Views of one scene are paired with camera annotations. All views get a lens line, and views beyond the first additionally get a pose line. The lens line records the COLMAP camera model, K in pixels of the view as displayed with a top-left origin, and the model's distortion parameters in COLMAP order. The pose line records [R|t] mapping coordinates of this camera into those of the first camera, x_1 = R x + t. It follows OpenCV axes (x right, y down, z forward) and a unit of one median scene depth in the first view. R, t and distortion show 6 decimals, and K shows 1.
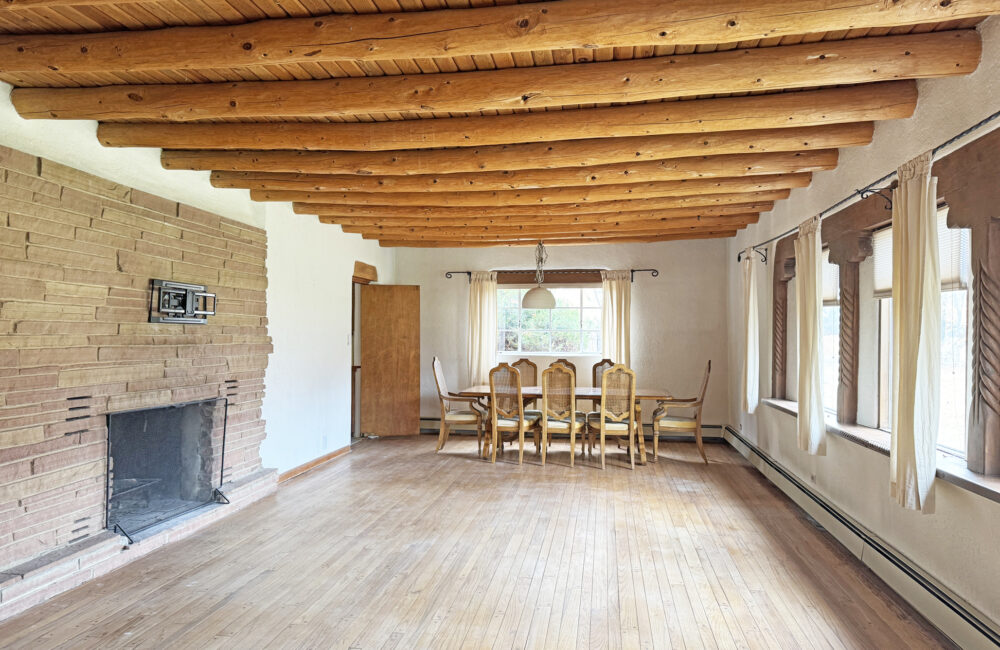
lens RADIAL K [[702.5, 0, 499.6], [0, 702.5, 328.5], [0, 0, 1]] dist [0.012984, -0.002667]
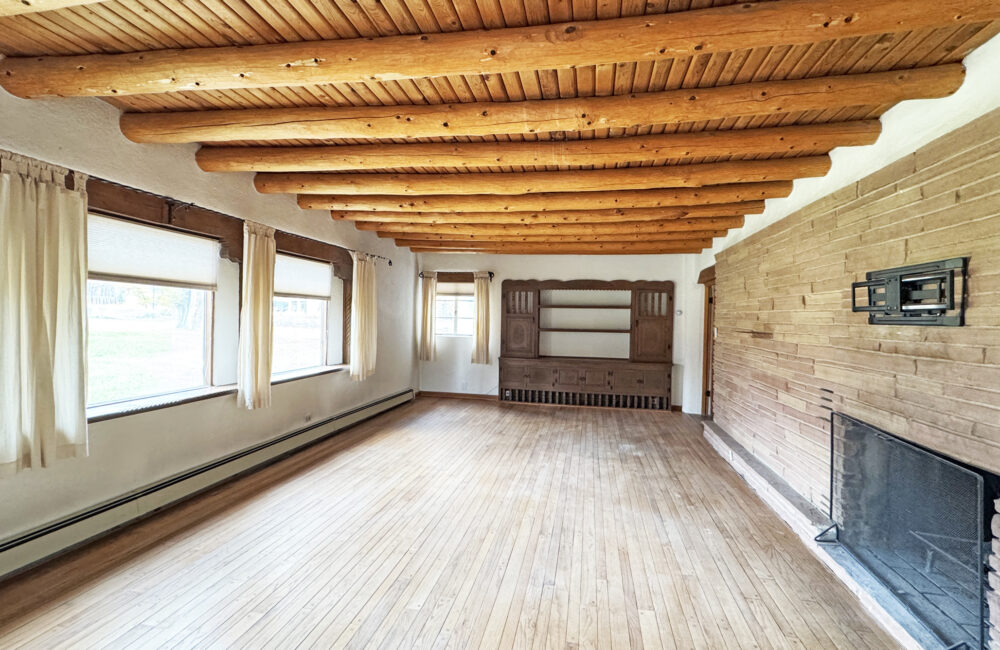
lens RADIAL K [[469.2, 0, 501.6], [0, 469.2, 325.0], [0, 0, 1]] dist [-0.001332, -0.000025]
pose [[-0.998879, -0.029652, 0.036901, -0.082882], [-0.029446, 0.999548, 0.006091, 0.001877], [-0.037065, 0.004998, -0.999300, 1.723532]]
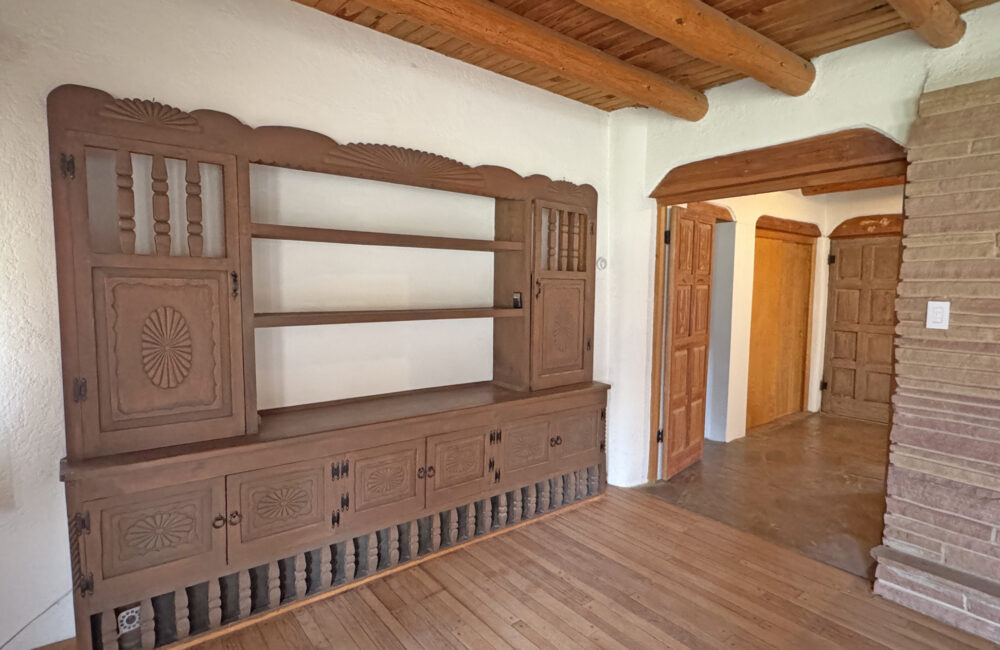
lens RADIAL K [[524.5, 0, 500.7], [0, 524.5, 324.8], [0, 0, 1]] dist [0.001790, -0.000150]
pose [[-0.682537, 0.036165, -0.729956, -0.020172], [-0.010168, 0.998208, 0.058962, -0.000384], [0.730781, 0.047666, -0.680946, 1.126091]]
